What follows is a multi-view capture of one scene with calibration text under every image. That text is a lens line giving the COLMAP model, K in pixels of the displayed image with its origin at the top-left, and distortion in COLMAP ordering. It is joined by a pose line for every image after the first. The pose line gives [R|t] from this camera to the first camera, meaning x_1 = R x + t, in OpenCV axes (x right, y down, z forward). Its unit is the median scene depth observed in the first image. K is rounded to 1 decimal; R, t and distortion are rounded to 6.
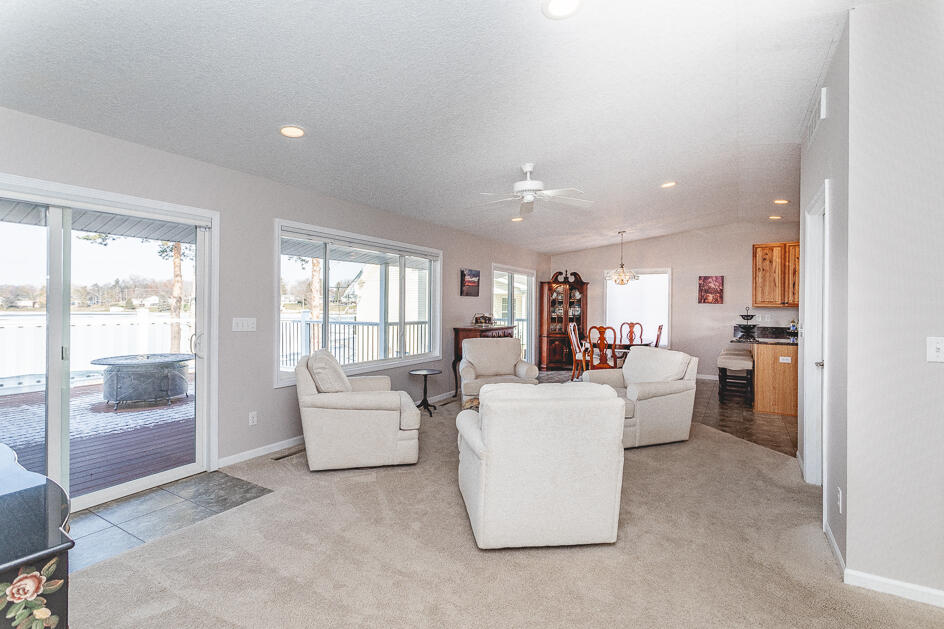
lens RADIAL K [[454.1, 0, 466.8], [0, 454.1, 304.1], [0, 0, 1]] dist [-0.001072, 0.003857]
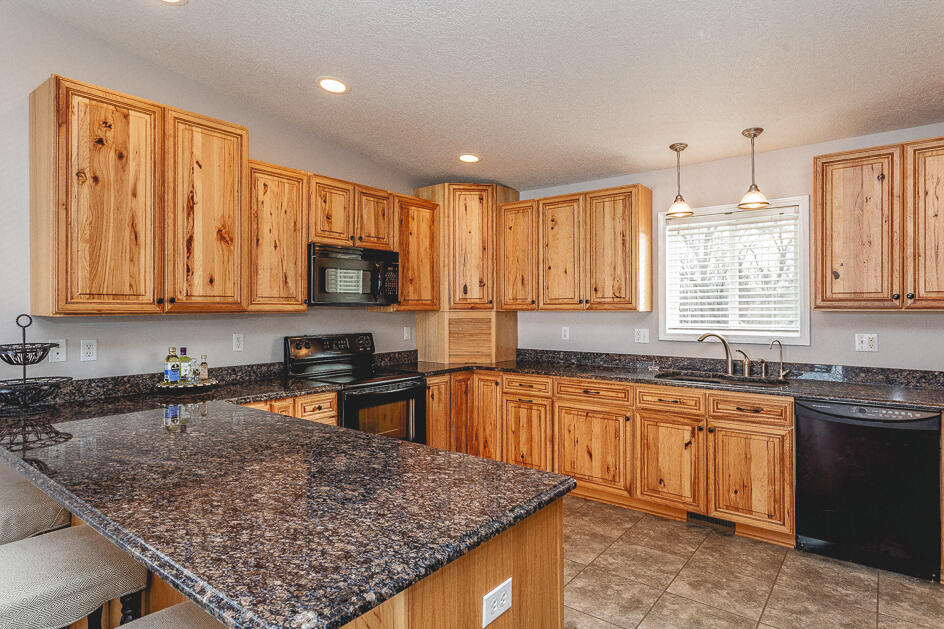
lens RADIAL K [[524.1, 0, 474.2], [0, 524.1, 309.0], [0, 0, 1]] dist [0.002605, 0.000073]
pose [[0.133651, -0.009611, 0.990982, 0.357699], [-0.001118, 0.999951, 0.009849, 0.000108], [-0.991028, -0.002425, 0.133633, 0.712517]]
